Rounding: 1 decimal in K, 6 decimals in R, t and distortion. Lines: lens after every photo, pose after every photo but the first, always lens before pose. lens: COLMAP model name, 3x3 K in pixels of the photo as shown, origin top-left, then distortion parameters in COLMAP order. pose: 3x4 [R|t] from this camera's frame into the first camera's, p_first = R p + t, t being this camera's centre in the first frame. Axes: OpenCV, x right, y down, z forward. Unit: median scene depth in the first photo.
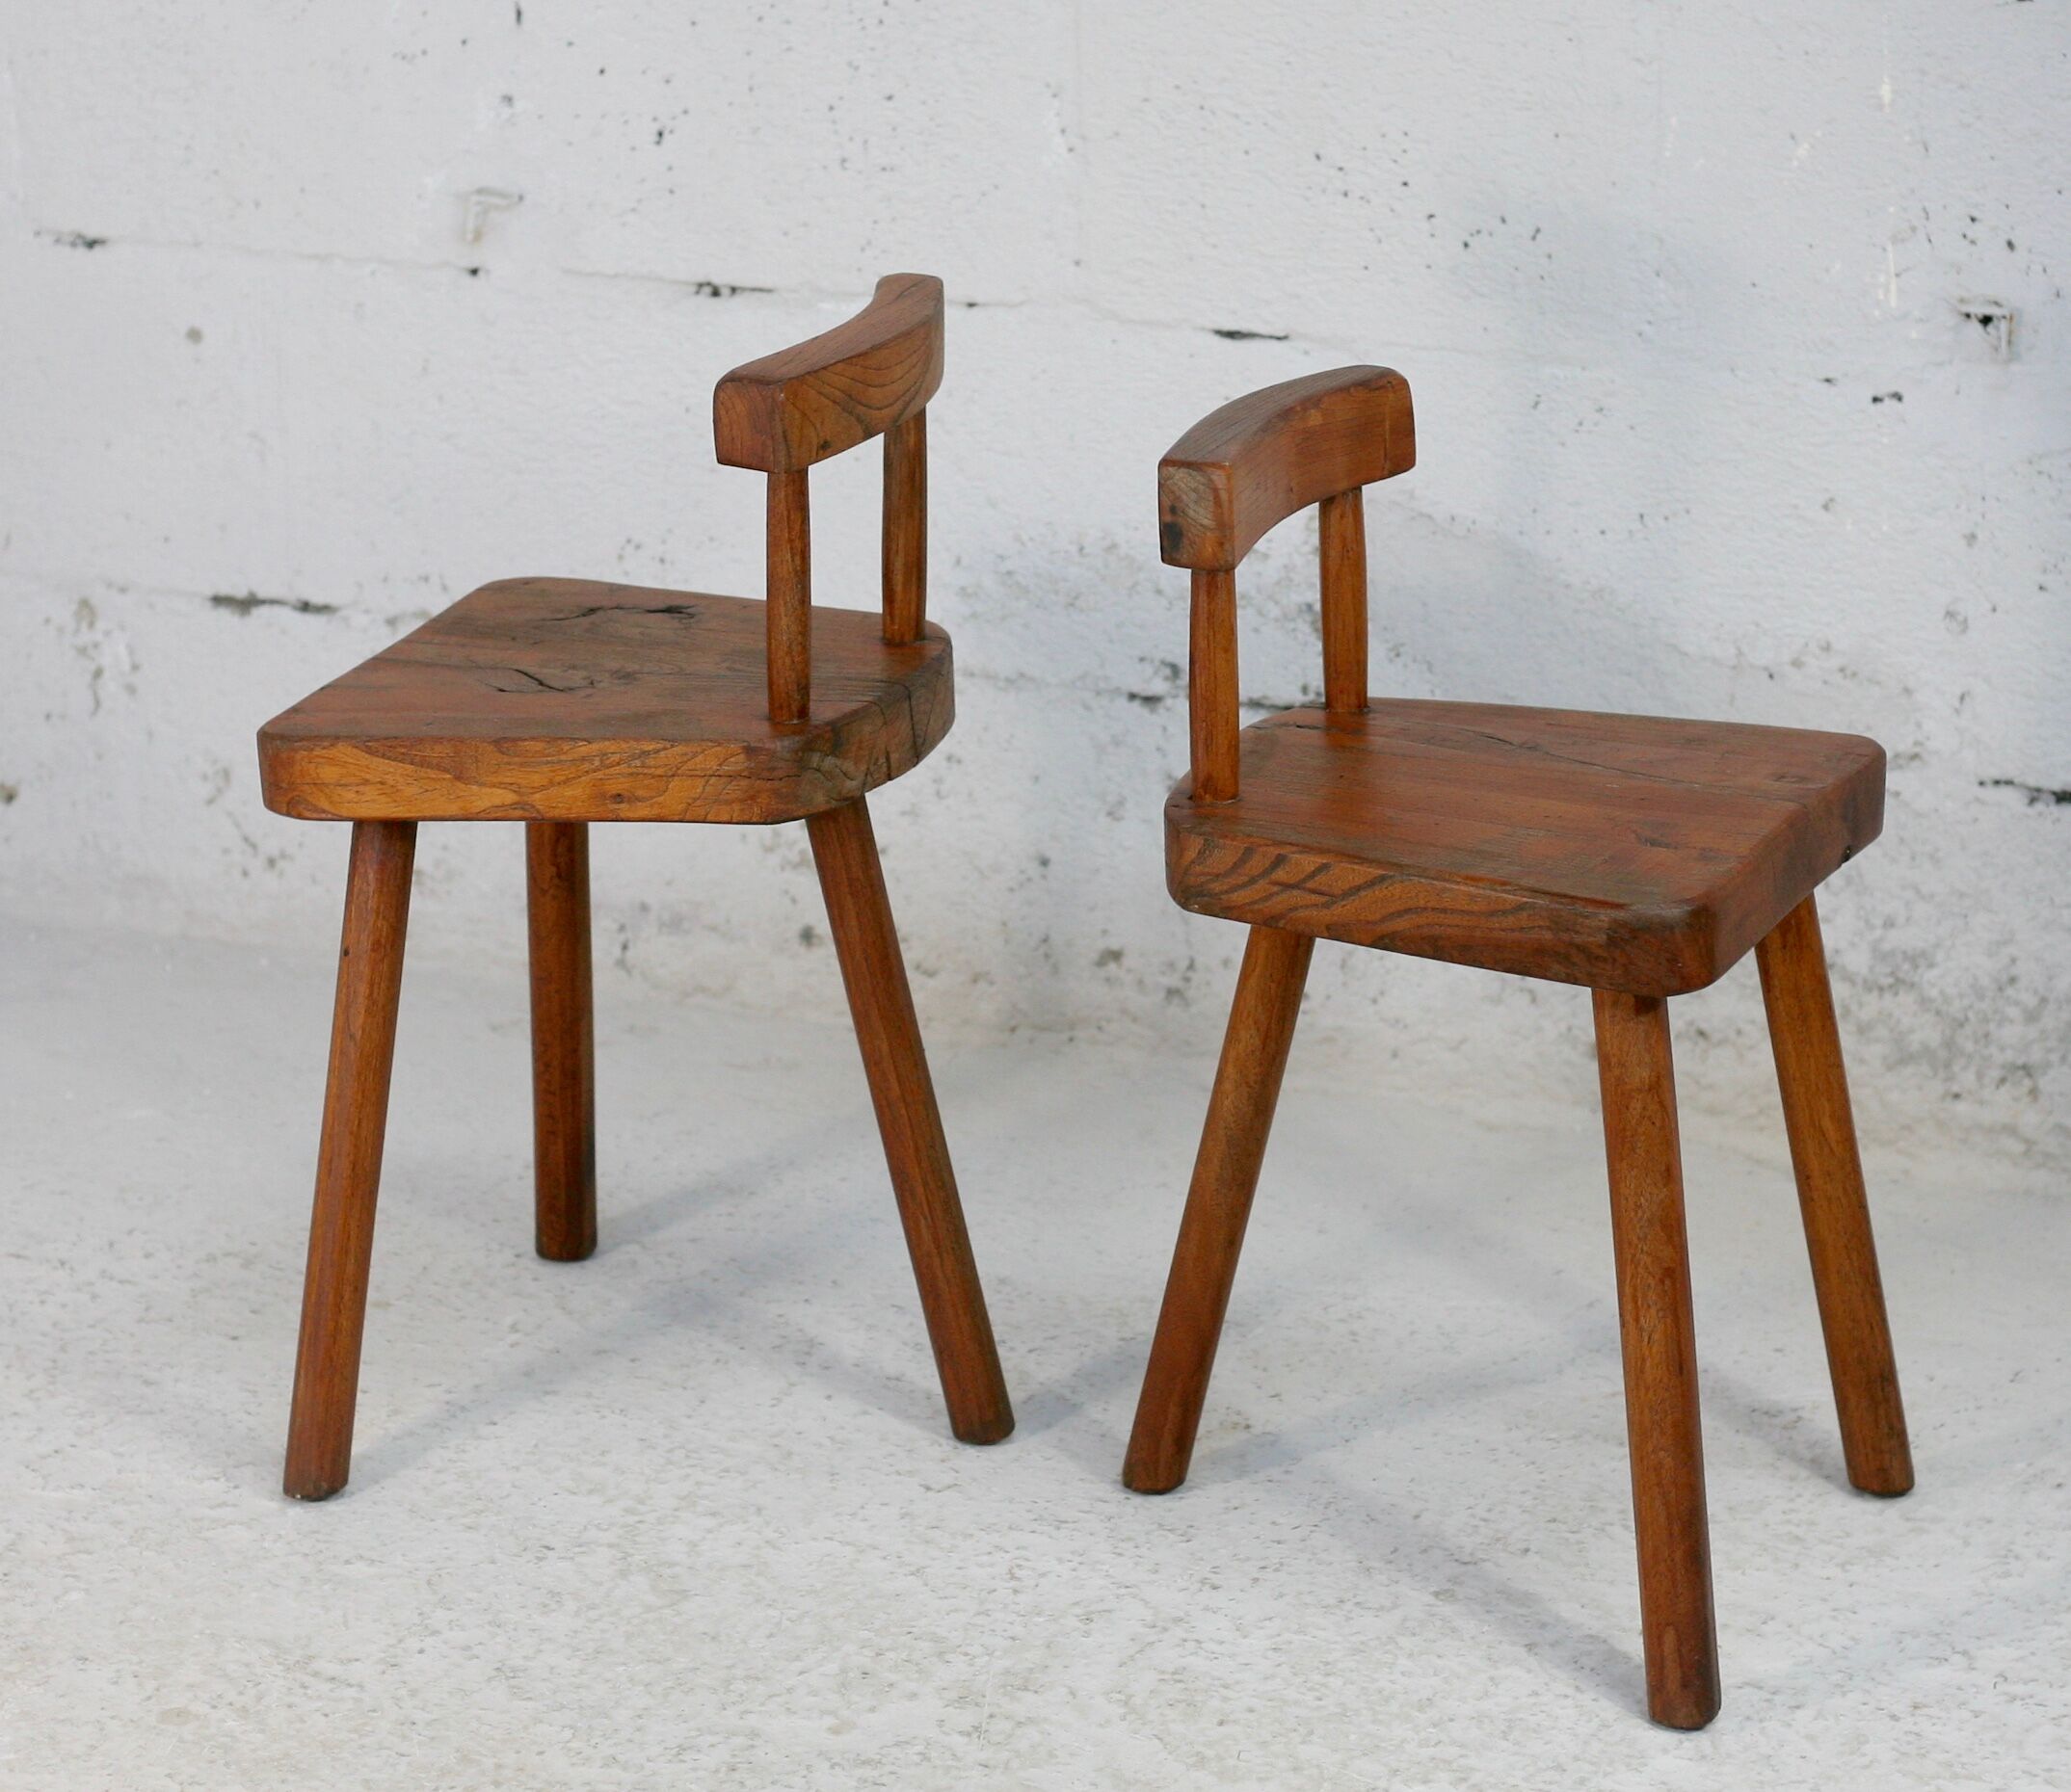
lens RADIAL K [[6125.6, 0, 999.0], [0, 6125.6, 826.4], [0, 0, 1]] dist [-0.084840, -0.186929]
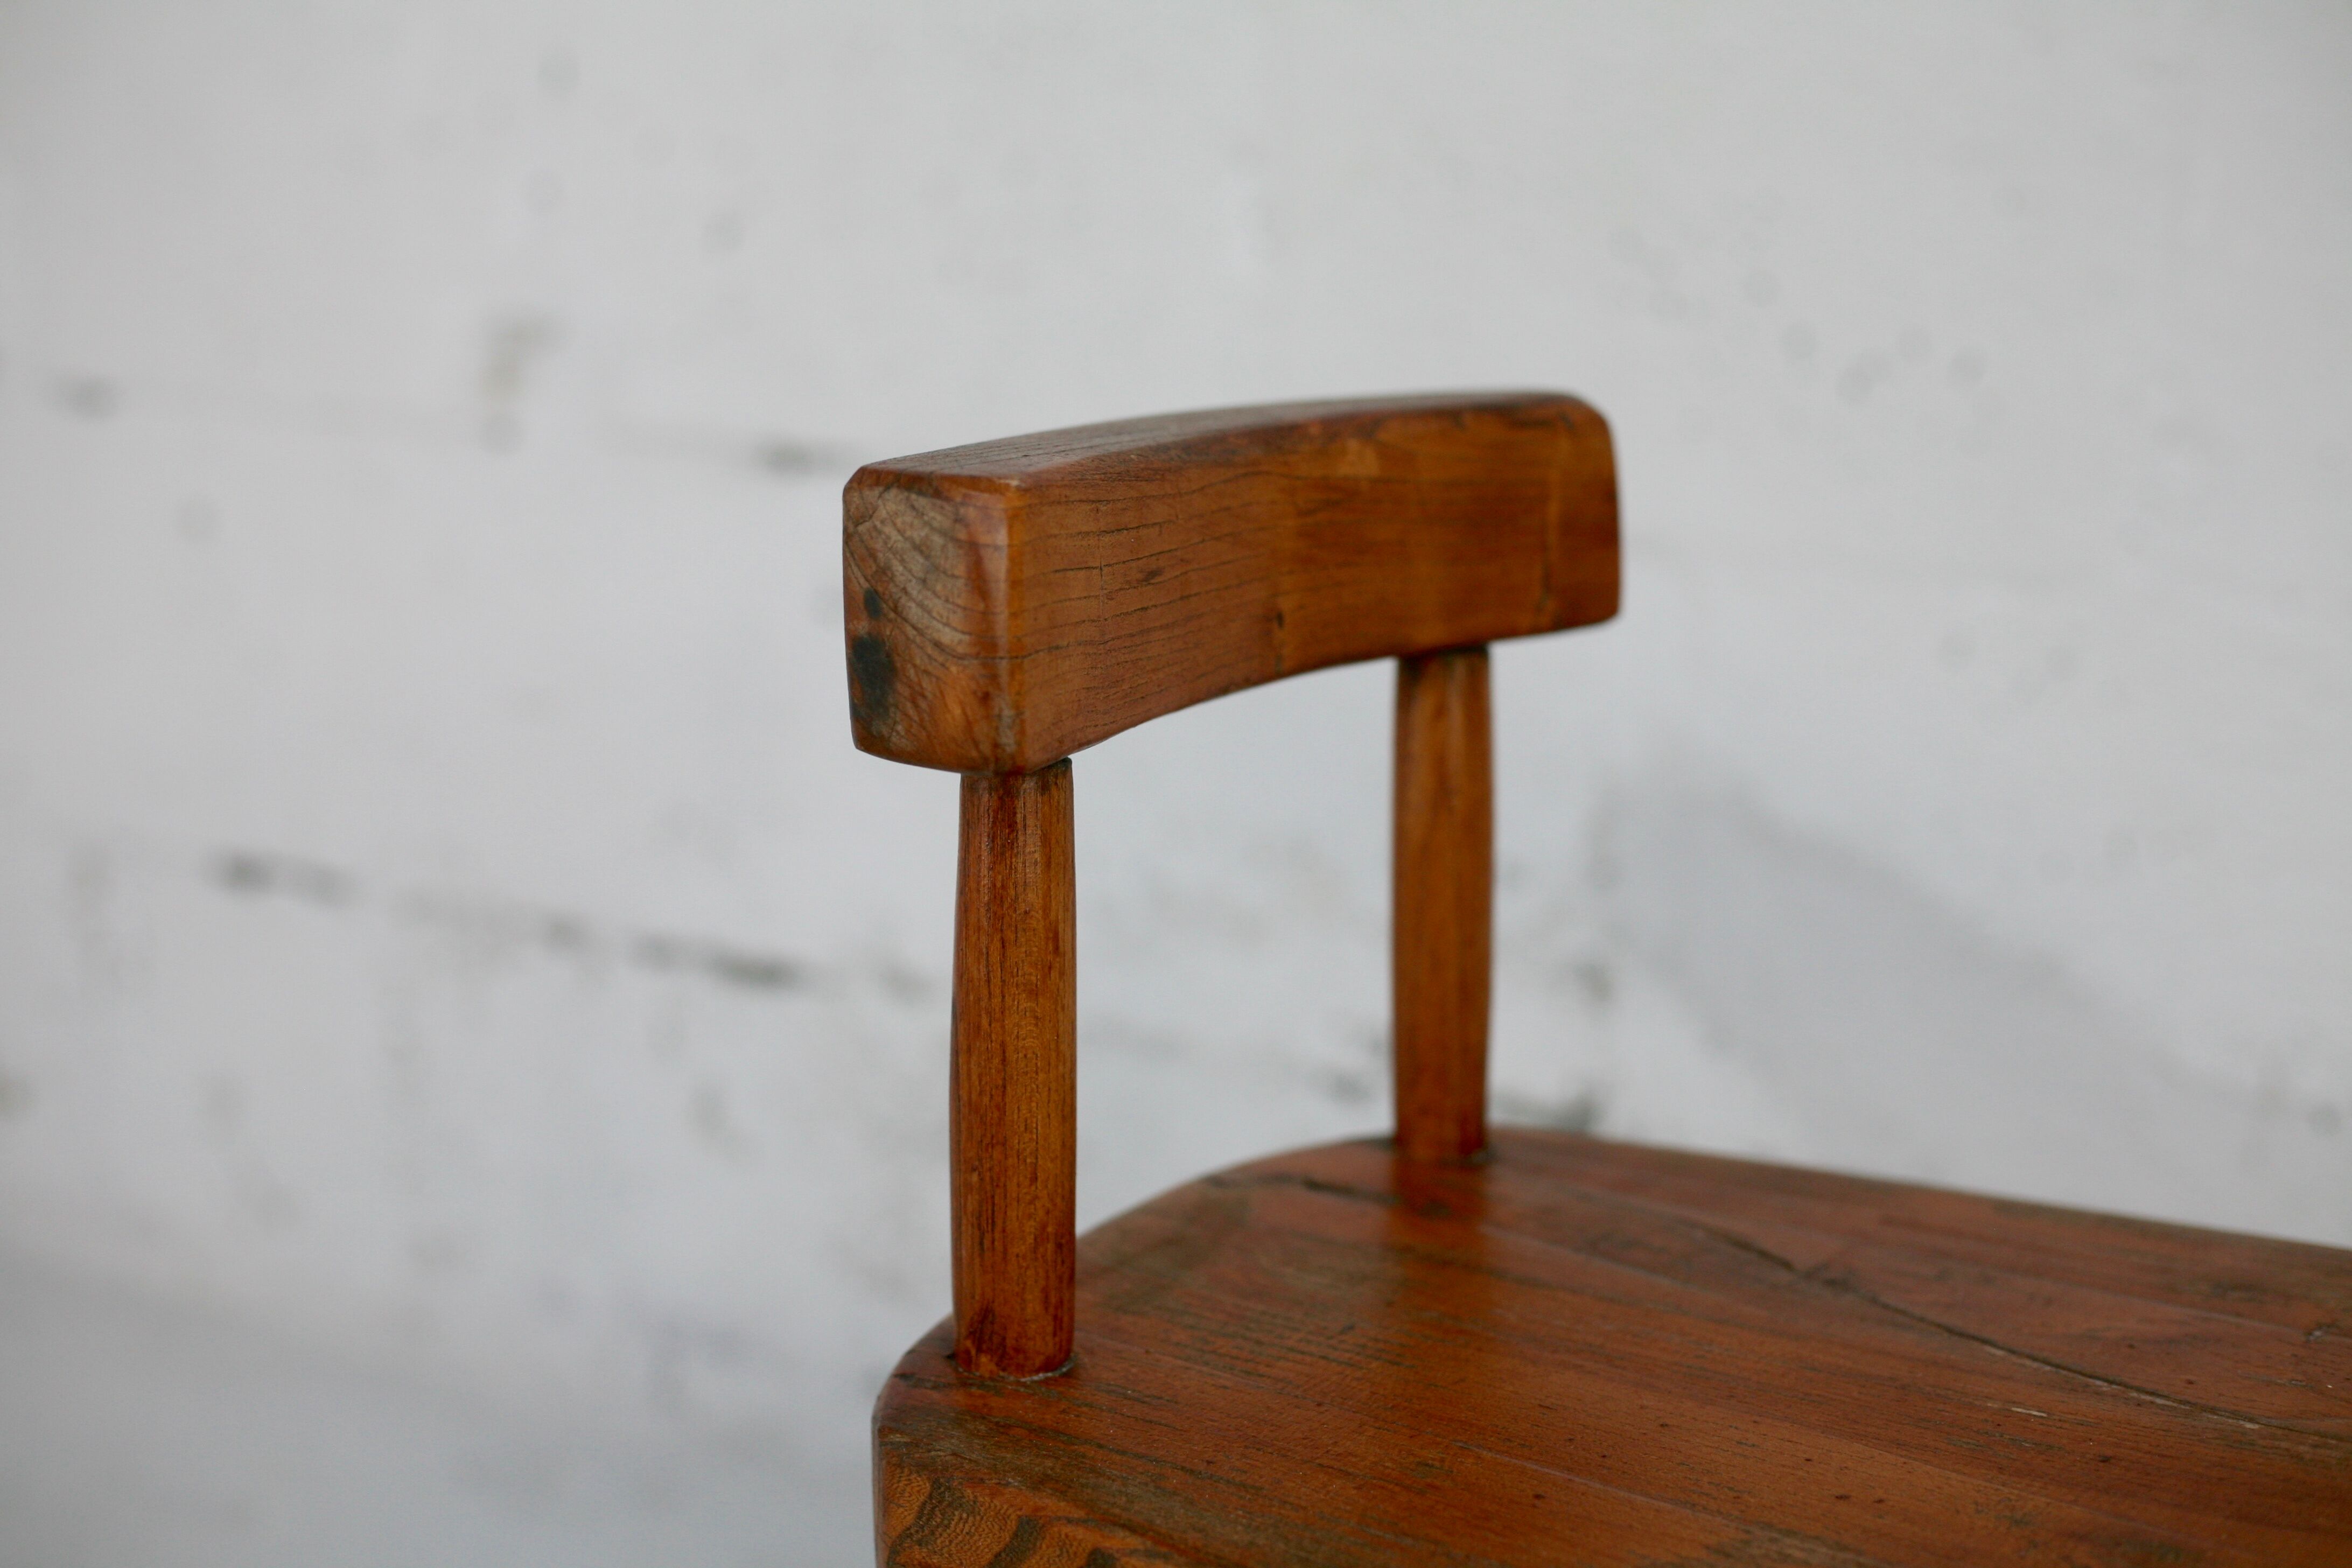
lens RADIAL K [[3455.5, 0, 1176.0], [0, 3455.5, 784.0], [0, 0, 1]] dist [-0.098471, -0.110523]
pose [[0.987551, 0.058685, -0.145940, 0.065621], [-0.072584, 0.993128, -0.091808, -0.019071], [0.139549, 0.101258, 0.985024, 0.668661]]
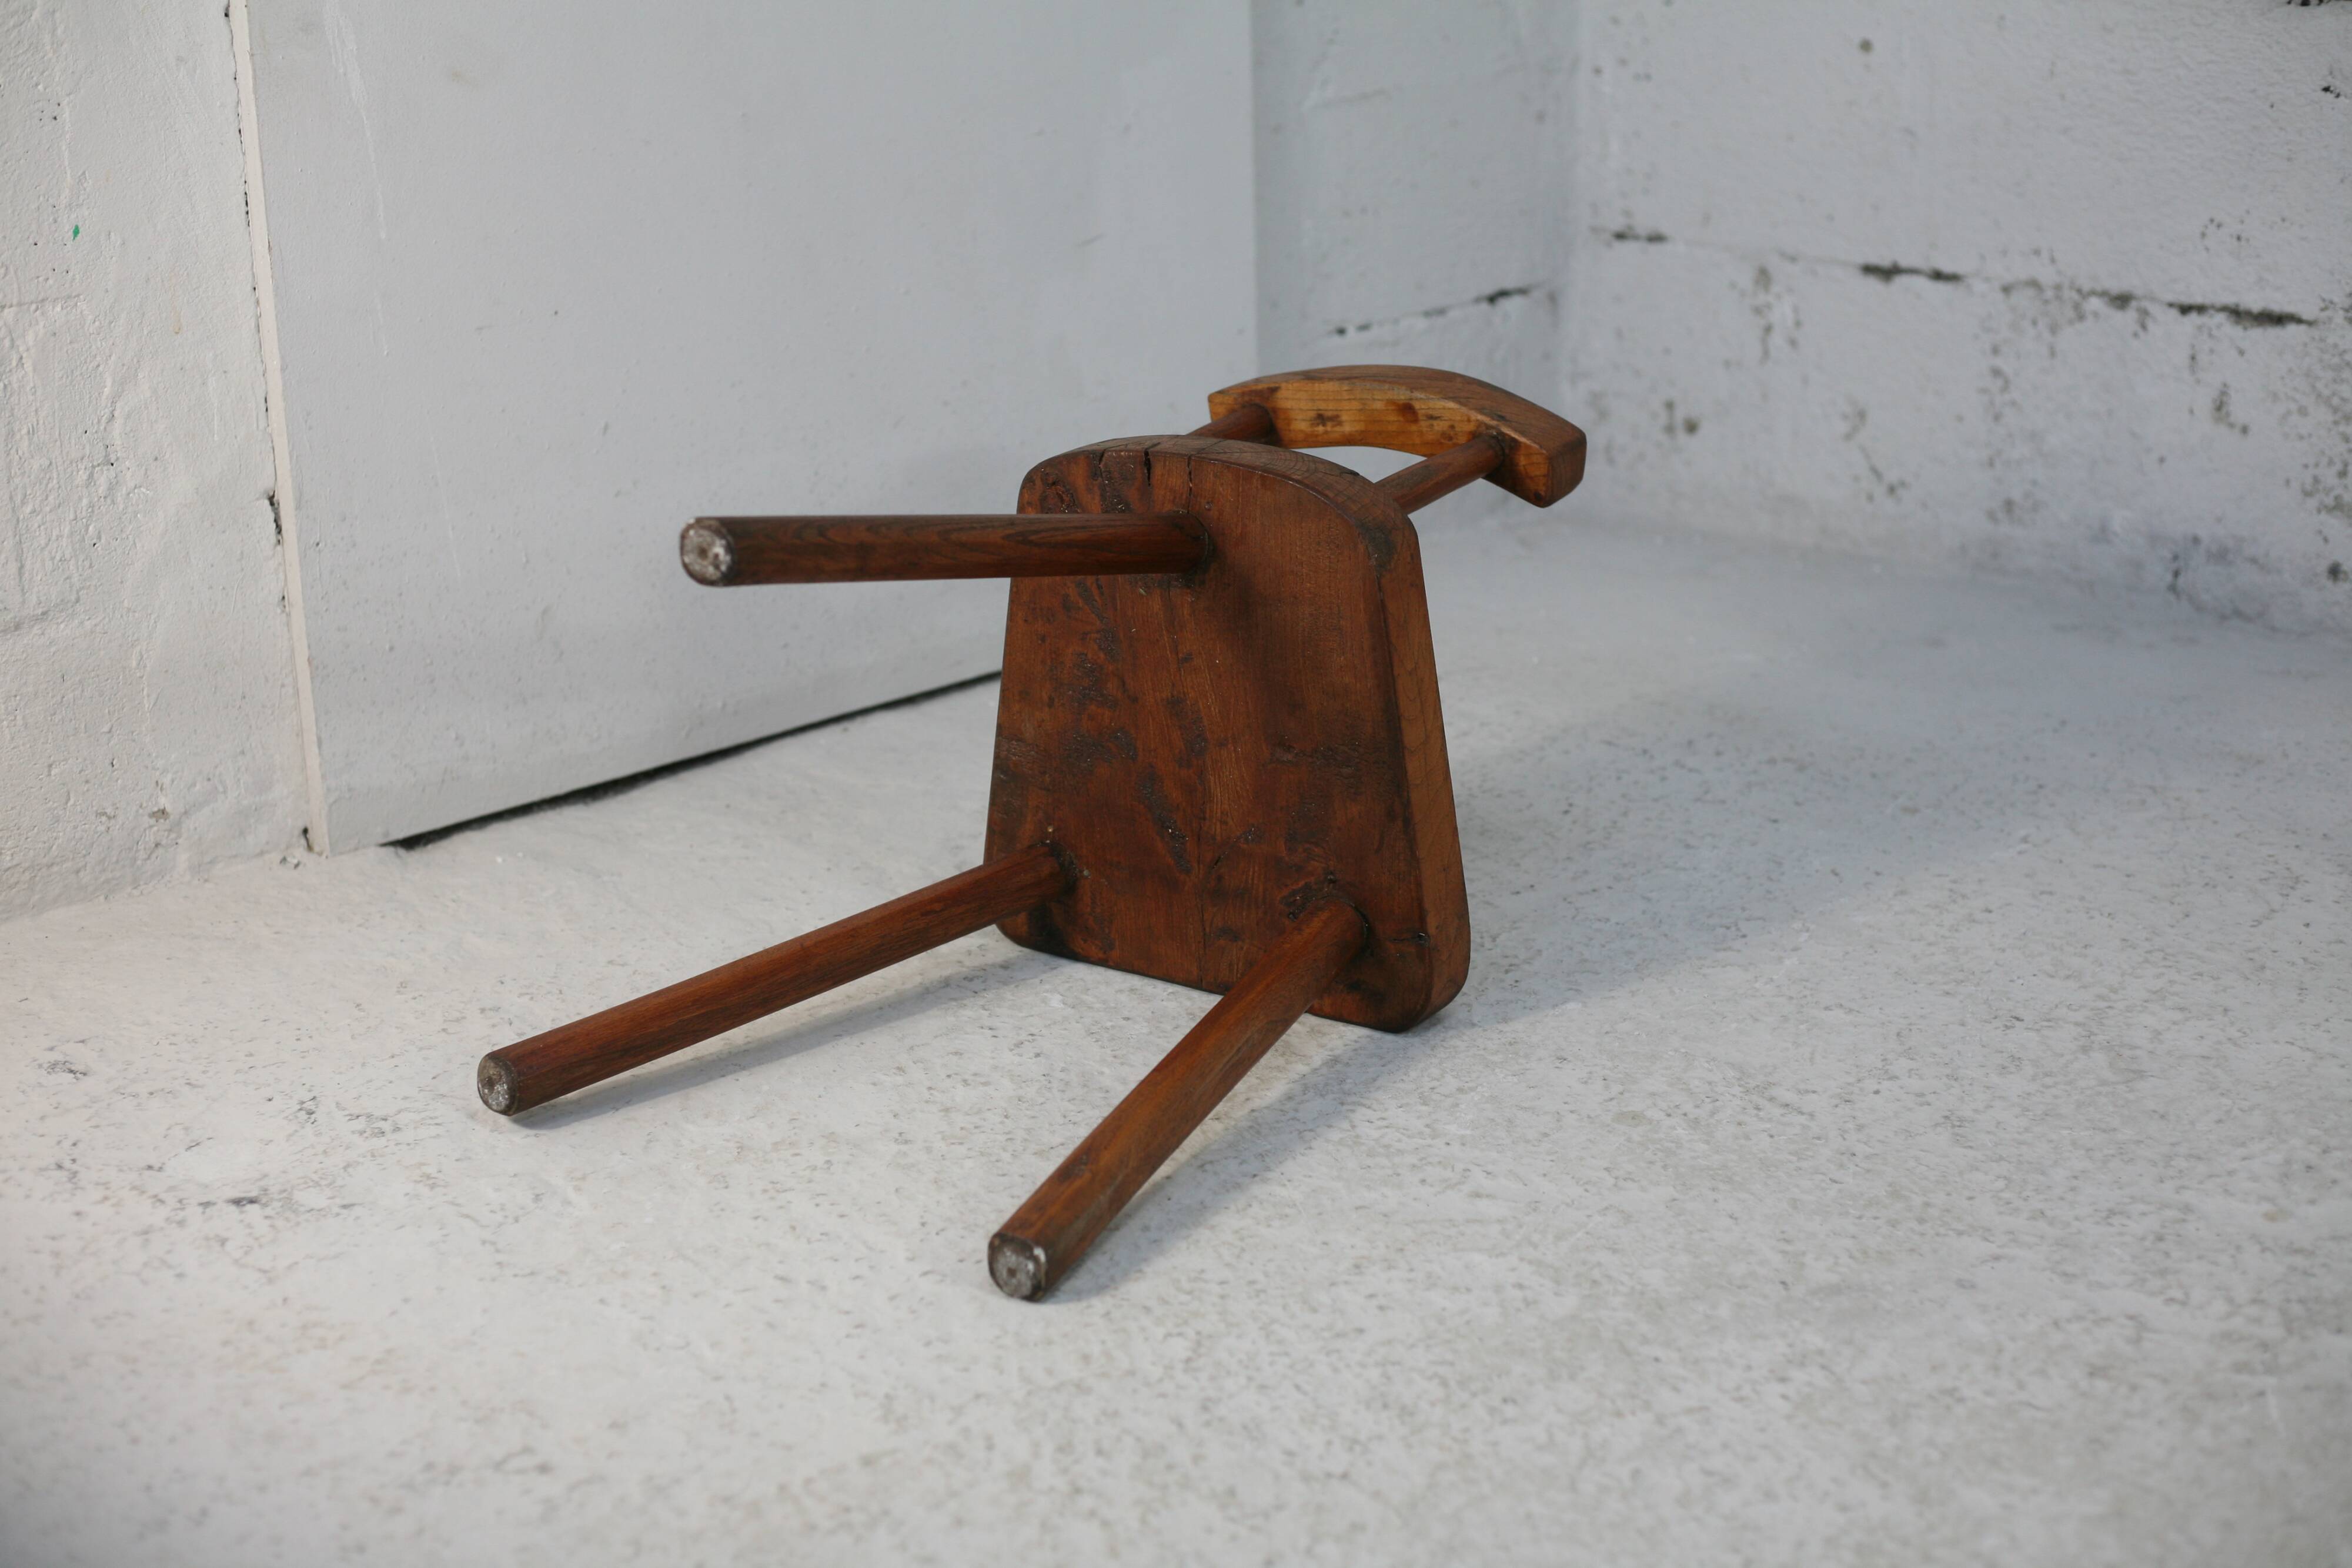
lens RADIAL K [[3455.3, 0, 1176.0], [0, 3455.3, 784.0], [0, 0, 1]] dist [-0.098471, -0.110523]
pose [[0.929666, 0.103673, -0.353515, -0.003204], [-0.098868, 0.994596, 0.031676, 0.066444], [0.354888, 0.005503, 0.934892, 0.357488]]
